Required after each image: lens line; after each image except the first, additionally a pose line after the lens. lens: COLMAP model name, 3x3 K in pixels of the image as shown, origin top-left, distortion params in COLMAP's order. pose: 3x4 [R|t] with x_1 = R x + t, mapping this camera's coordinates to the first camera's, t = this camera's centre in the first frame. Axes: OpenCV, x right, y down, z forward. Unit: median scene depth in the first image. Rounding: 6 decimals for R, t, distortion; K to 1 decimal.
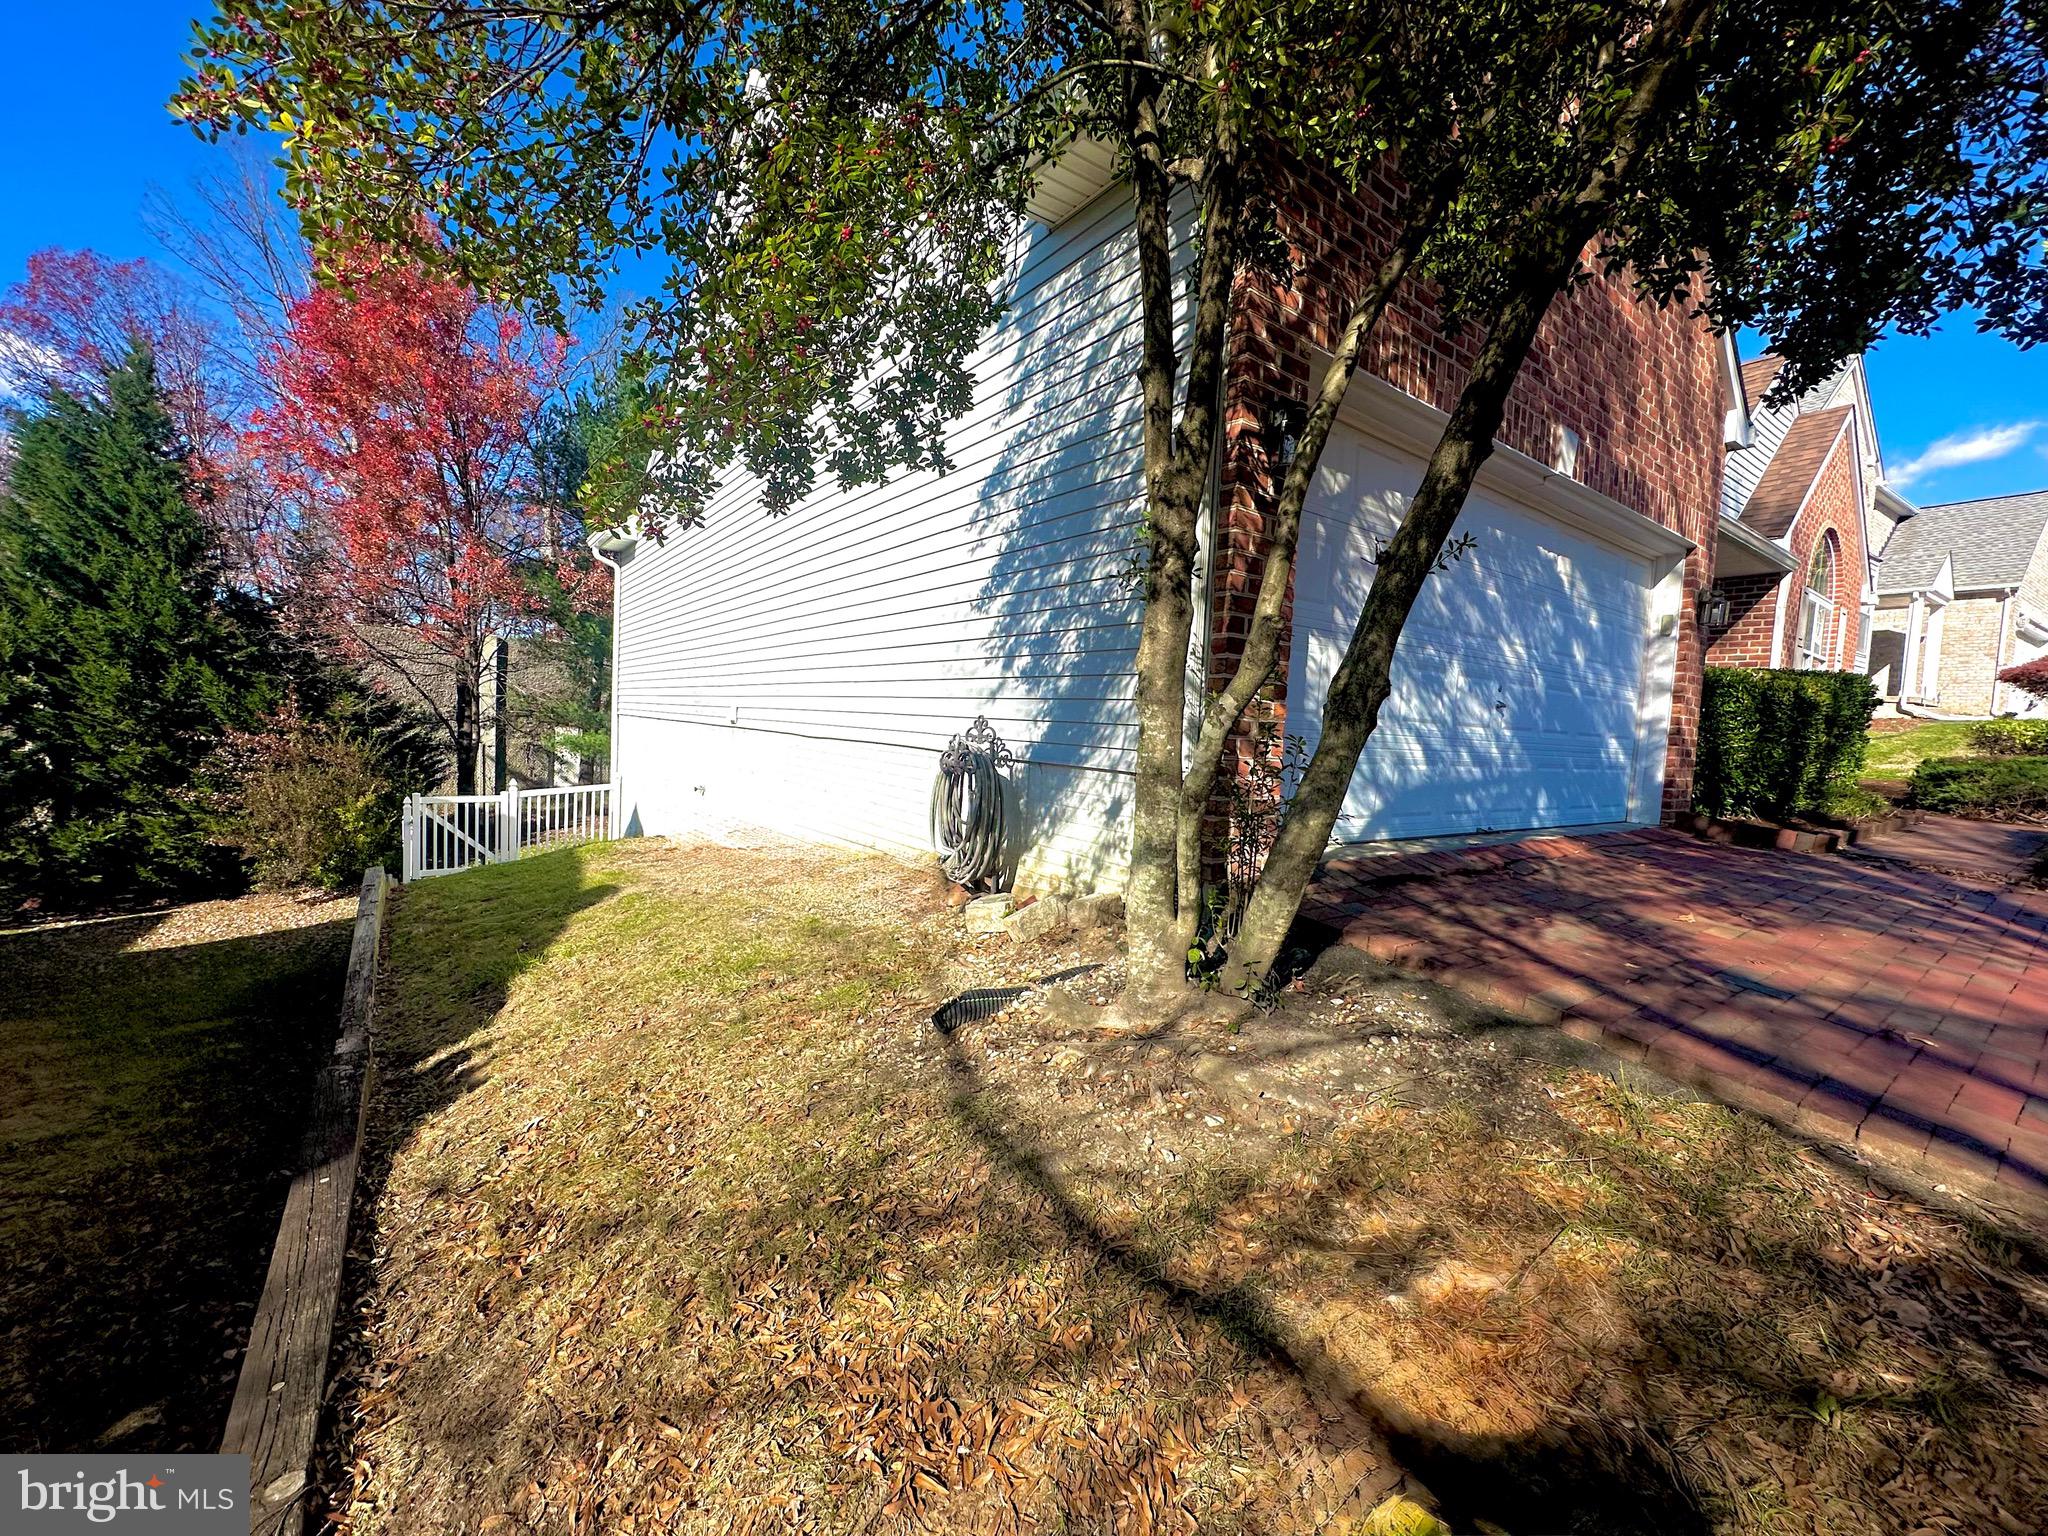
lens RADIAL K [[824.8, 0, 1024.8], [0, 824.8, 768.3], [0, 0, 1]] dist [0.007219, -0.000326]
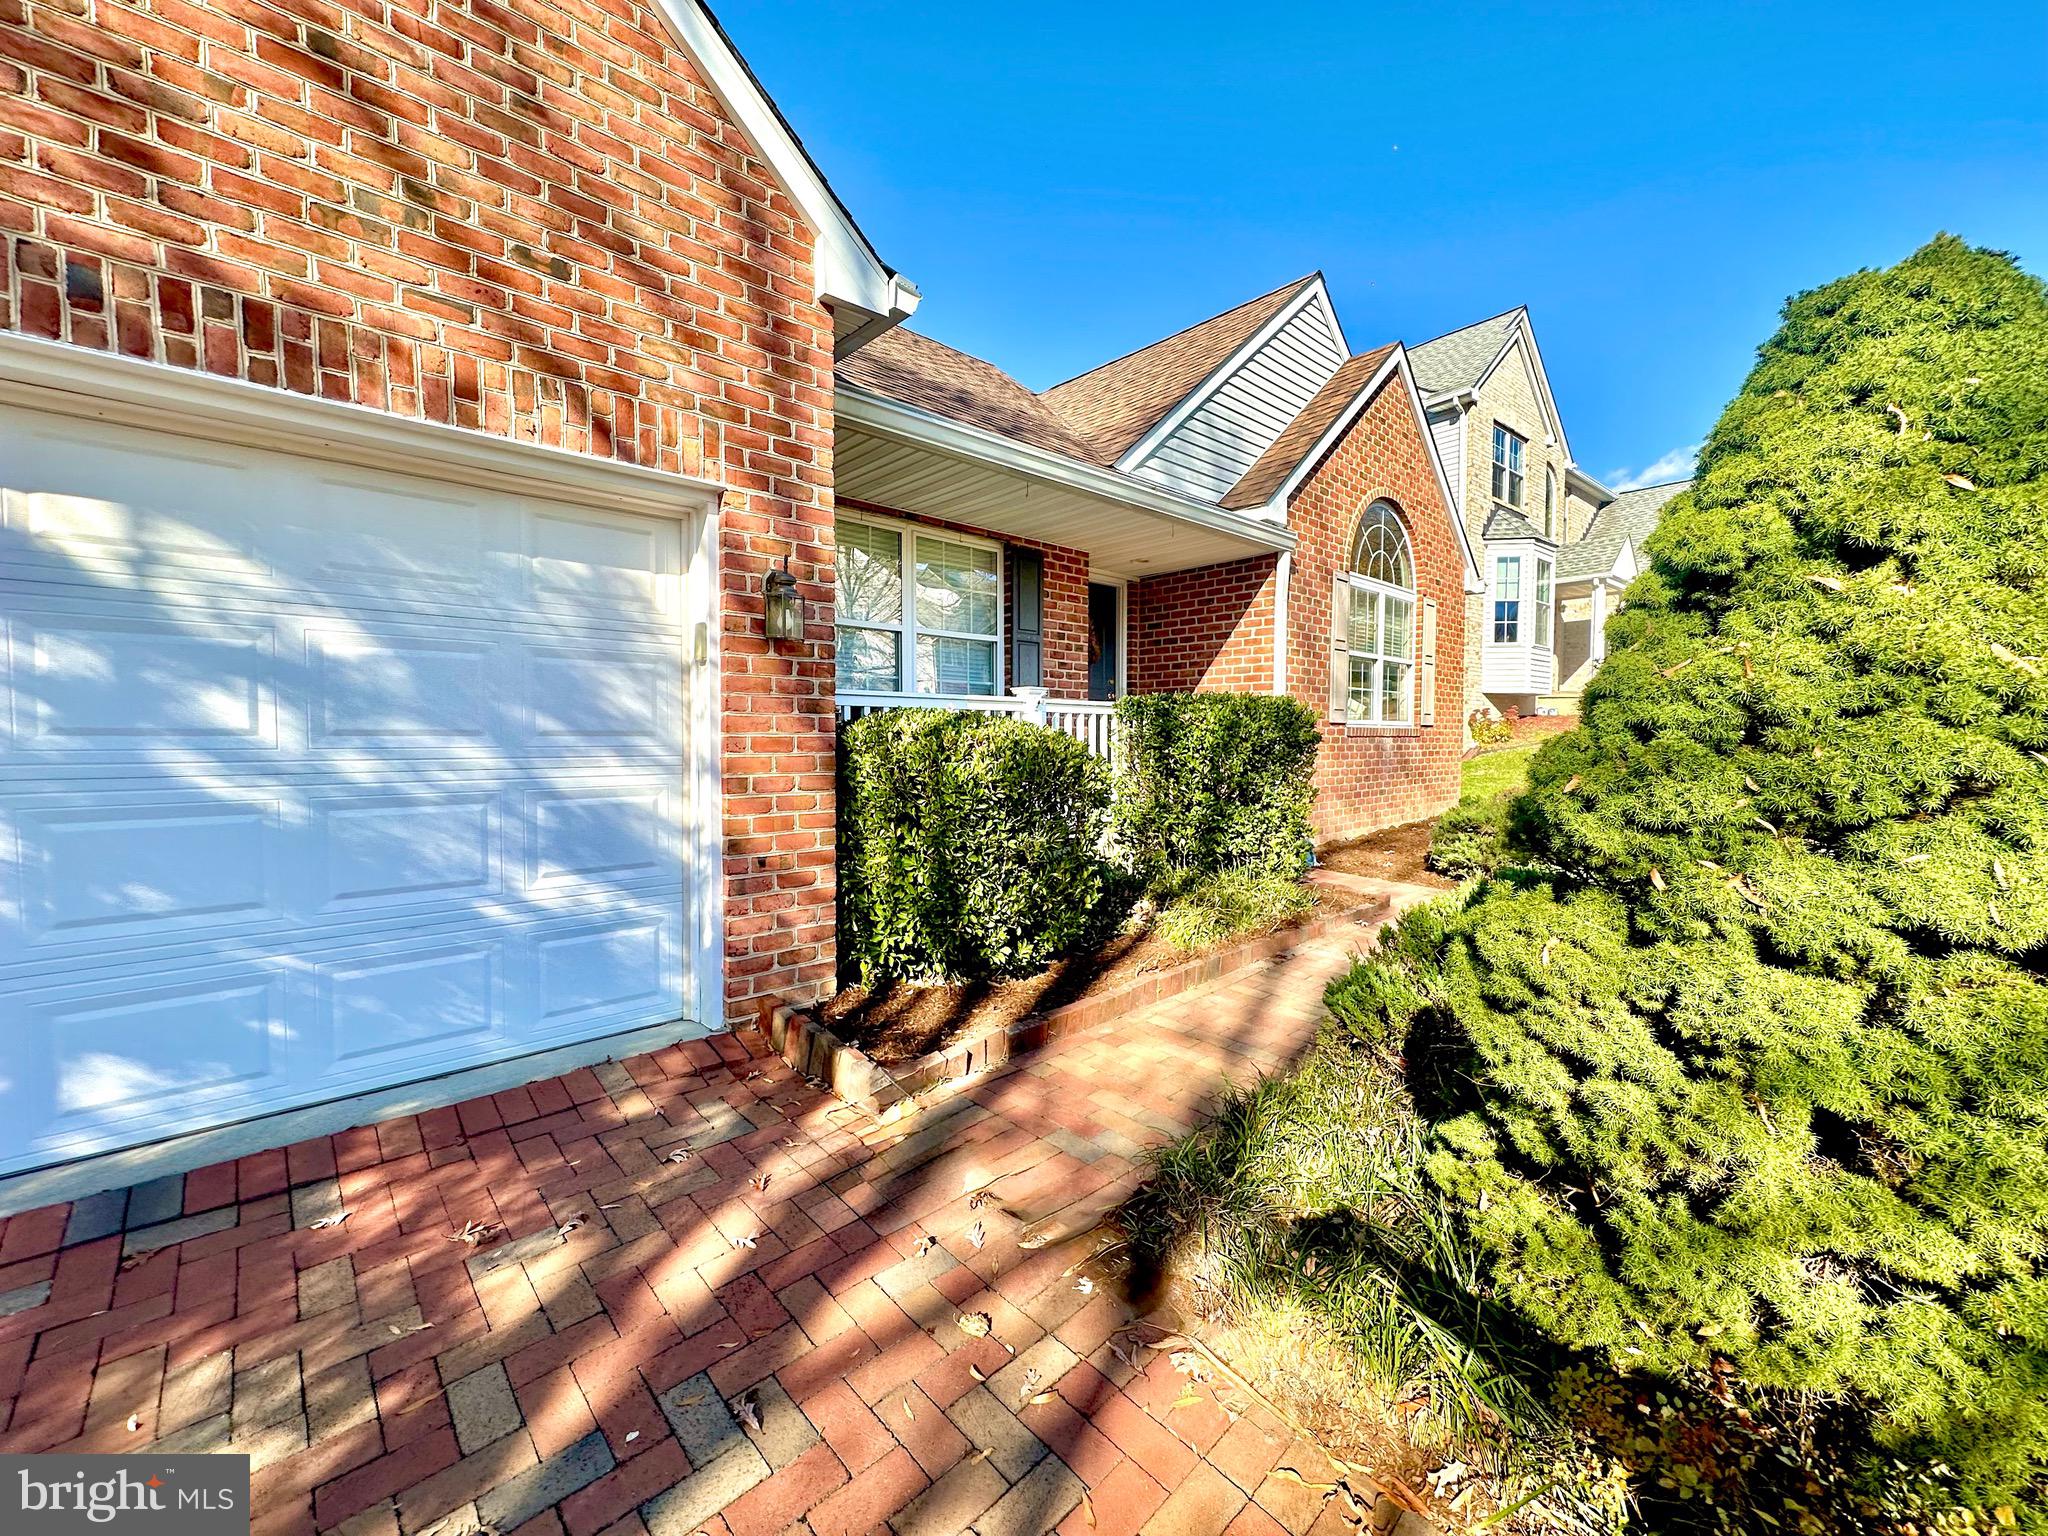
lens RADIAL K [[824.8, 0, 1013.3], [0, 824.8, 754.7], [0, 0, 1]] dist [0.007219, -0.000326]
pose [[0.992136, -0.045869, 0.116456, 0.455940], [0.048472, 0.998632, -0.019616, -0.042177], [-0.115396, 0.025106, 0.993002, 0.237191]]
